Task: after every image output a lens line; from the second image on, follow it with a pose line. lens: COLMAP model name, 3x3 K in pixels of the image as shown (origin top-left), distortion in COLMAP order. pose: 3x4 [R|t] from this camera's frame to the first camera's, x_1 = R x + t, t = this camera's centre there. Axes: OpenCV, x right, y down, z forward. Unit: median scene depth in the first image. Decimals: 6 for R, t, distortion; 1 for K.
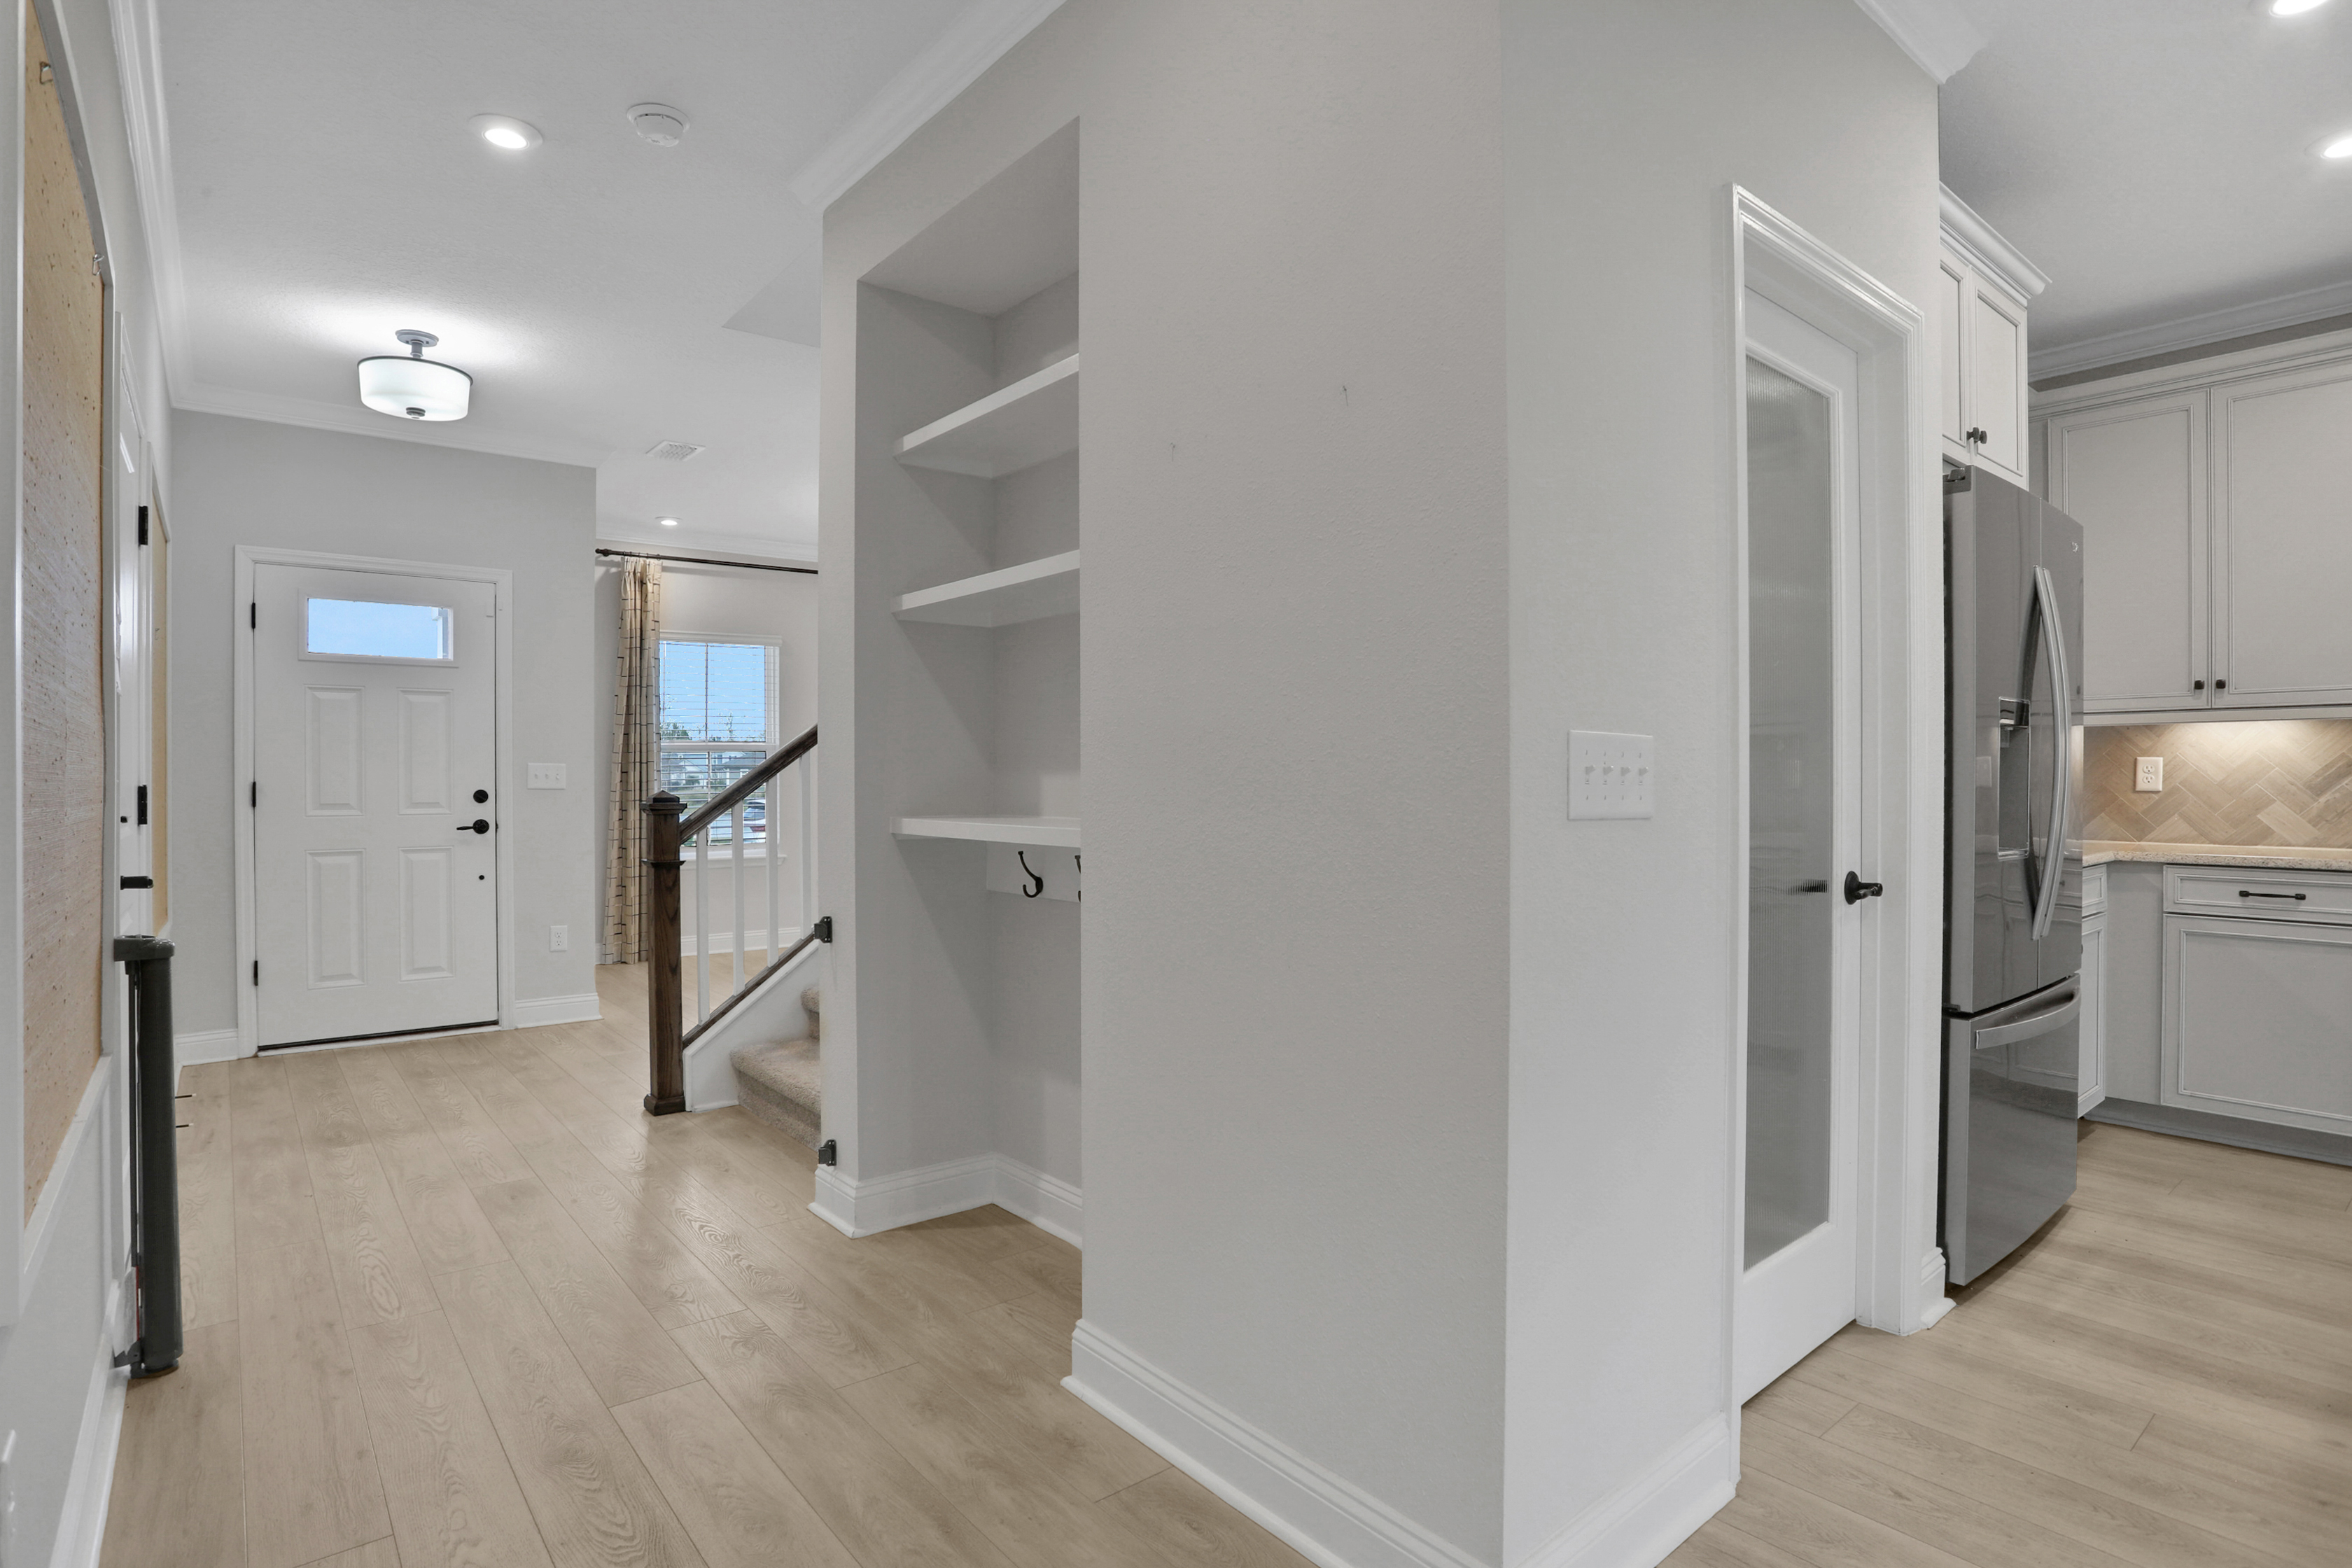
lens RADIAL K [[1189.6, 0, 1169.4], [0, 1189.6, 779.0], [0, 0, 1]] dist [-0.053517, 0.021448]
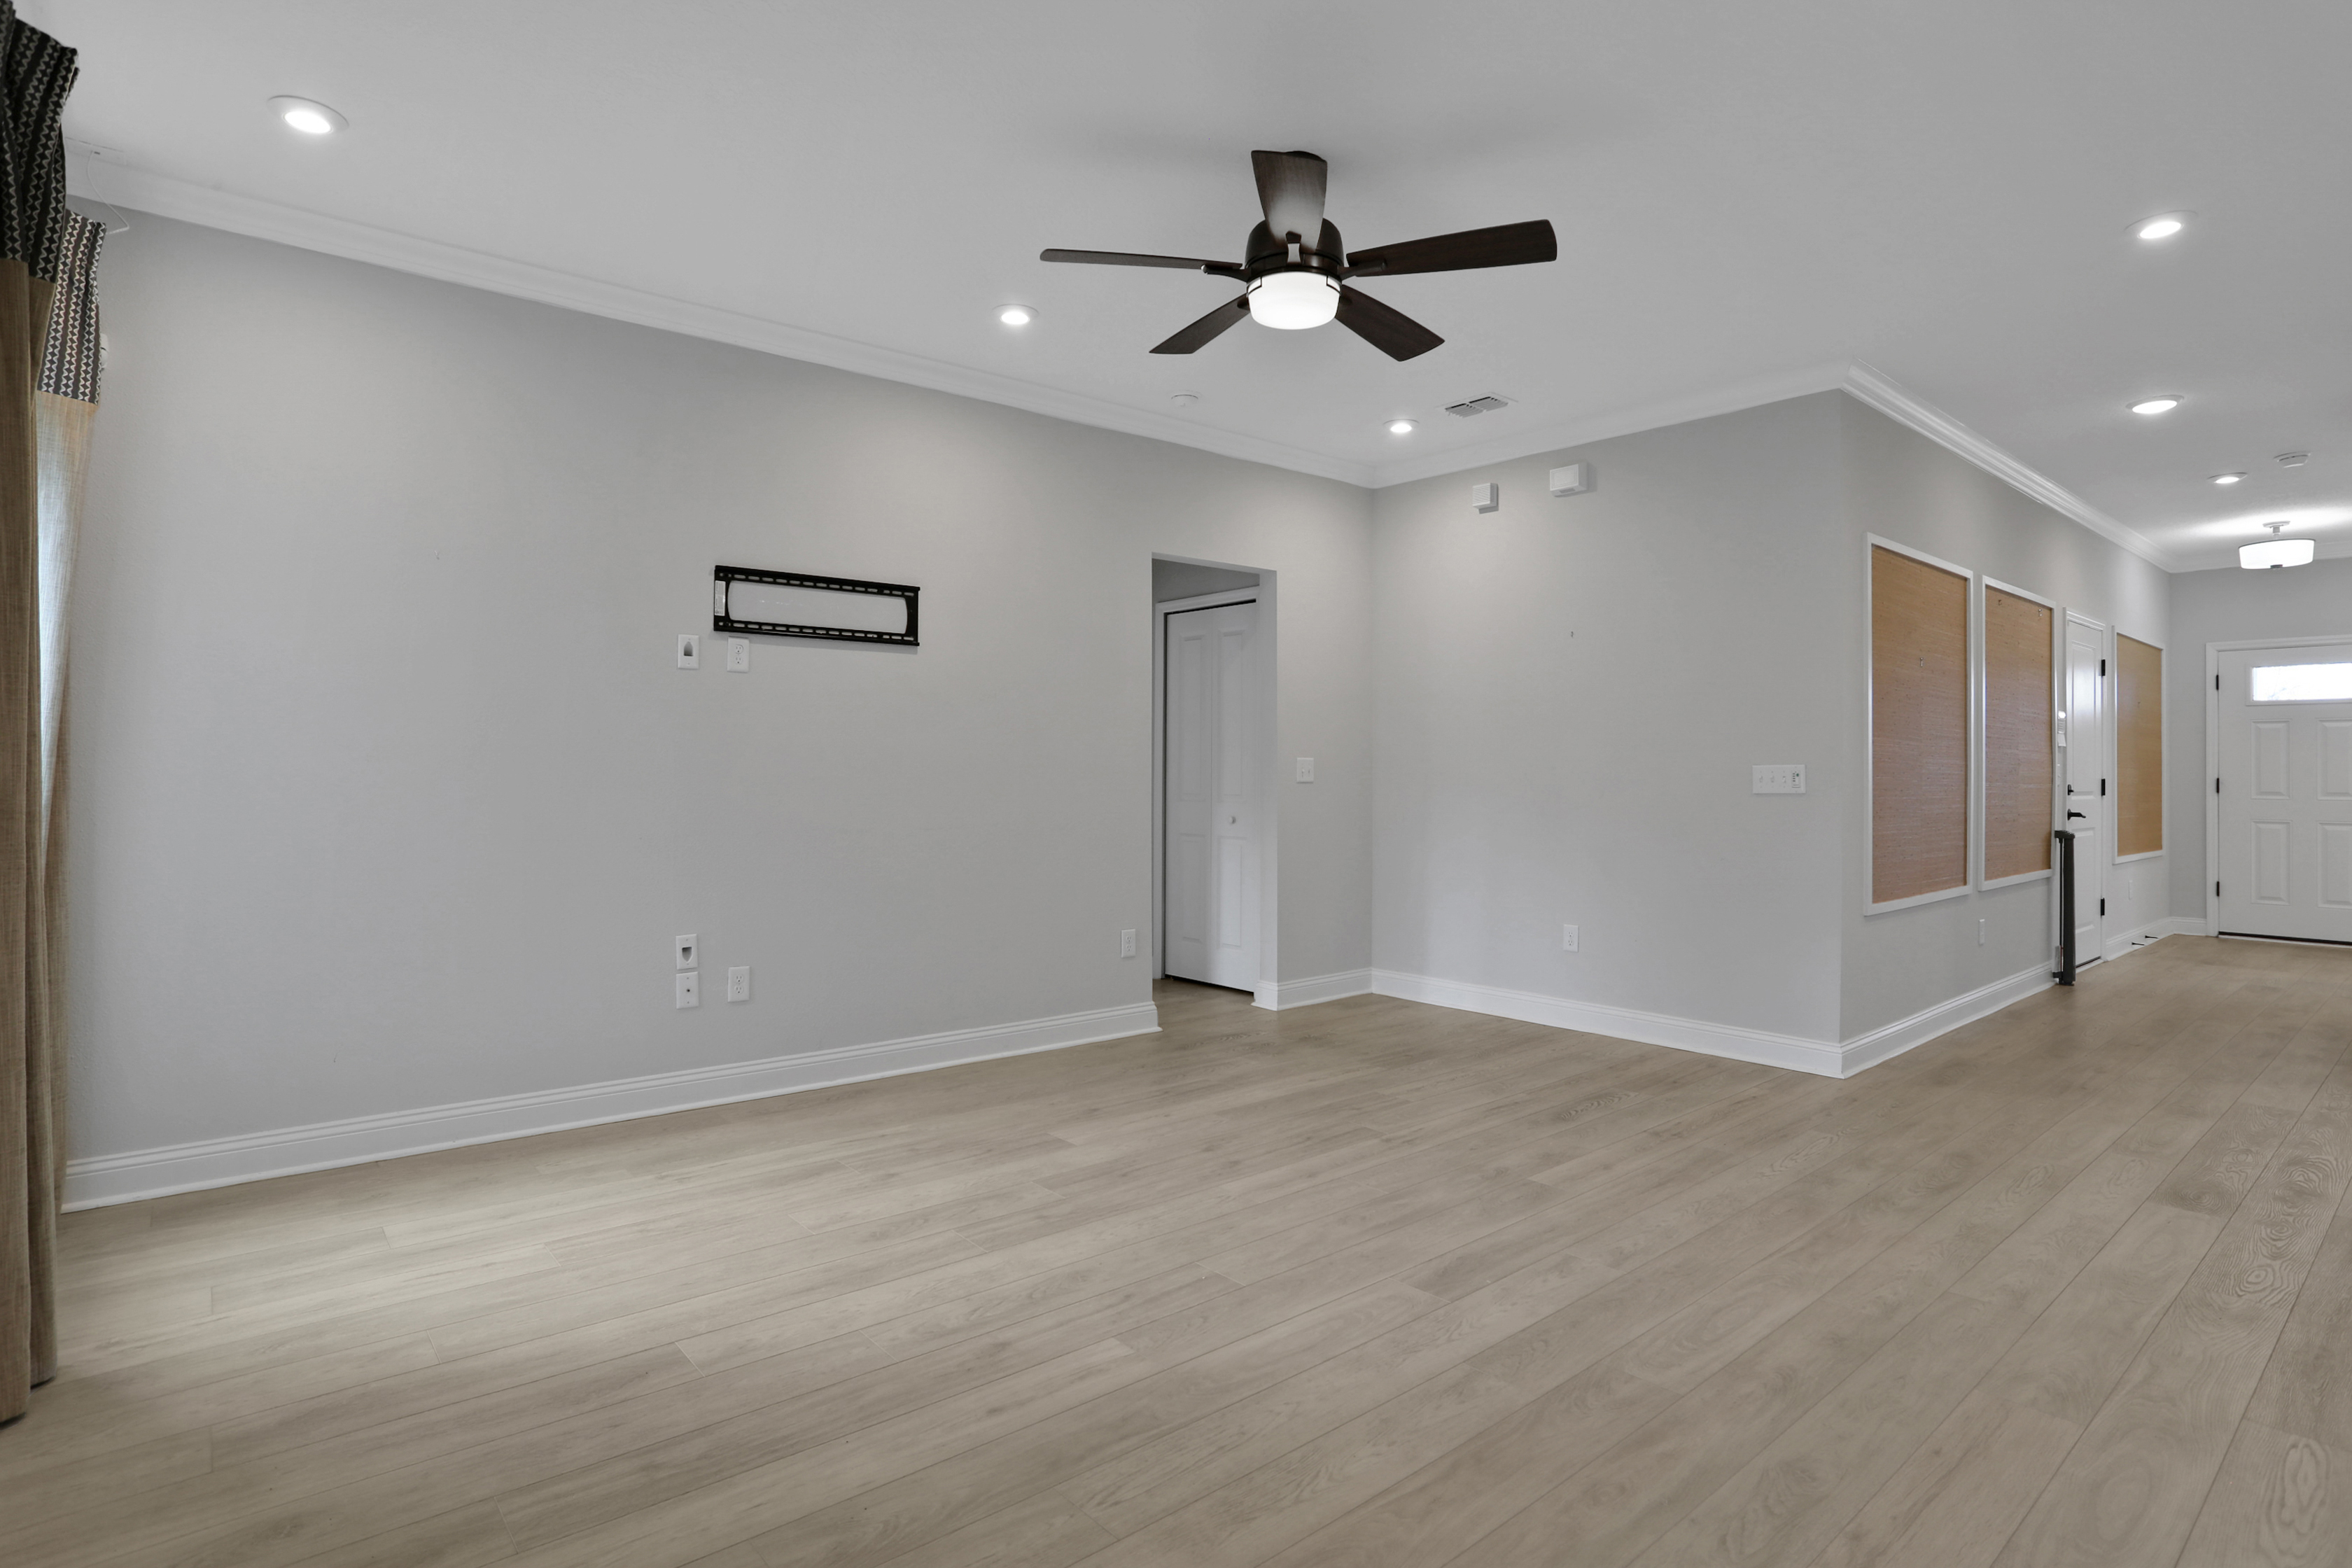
lens RADIAL K [[1209.5, 0, 1179.8], [0, 1209.5, 774.7], [0, 0, 1]] dist [-0.058365, 0.018489]
pose [[0.027241, 0.003422, -0.999623, 1.225779], [-0.001608, 0.999993, 0.003380, -0.008321], [0.999628, 0.001515, 0.027247, -0.802195]]
